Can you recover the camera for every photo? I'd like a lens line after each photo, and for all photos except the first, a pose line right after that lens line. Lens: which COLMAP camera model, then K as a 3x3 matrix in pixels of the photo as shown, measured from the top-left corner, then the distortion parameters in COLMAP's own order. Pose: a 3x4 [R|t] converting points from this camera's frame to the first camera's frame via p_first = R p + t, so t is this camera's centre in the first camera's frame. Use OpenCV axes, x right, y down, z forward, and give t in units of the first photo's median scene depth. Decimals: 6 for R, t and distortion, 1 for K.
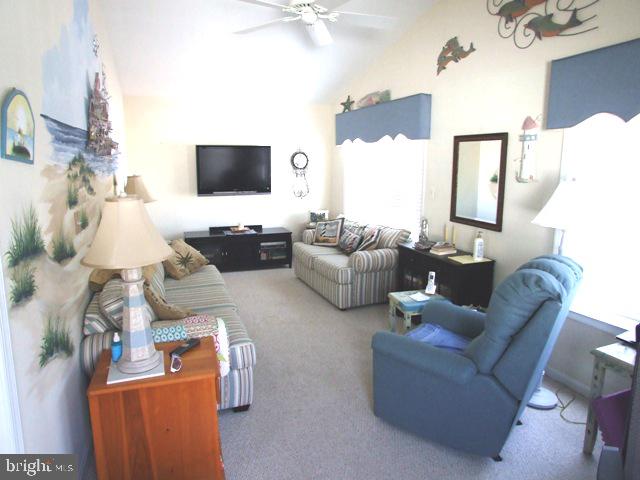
lens RADIAL K [[416.4, 0, 320.2], [0, 416.4, 227.6], [0, 0, 1]] dist [-0.088782, 0.053228]
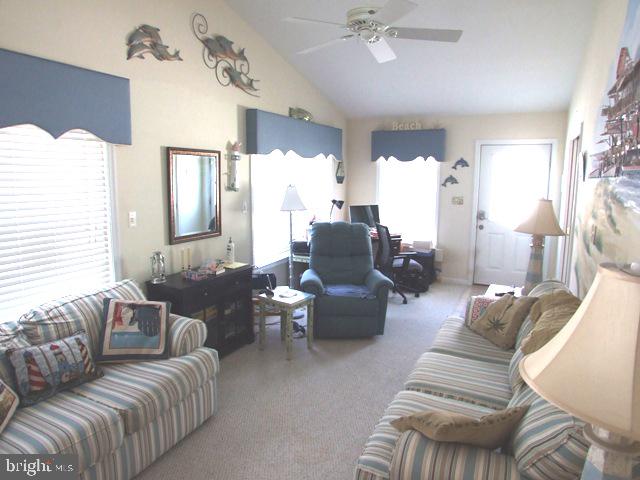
lens RADIAL K [[416.4, 0, 320.2], [0, 416.4, 227.6], [0, 0, 1]] dist [-0.088782, 0.053228]
pose [[-0.680015, -0.104561, 0.725704, -0.627023], [0.104510, 0.965850, 0.237091, -0.267858], [-0.725711, 0.237069, -0.645865, 1.591420]]
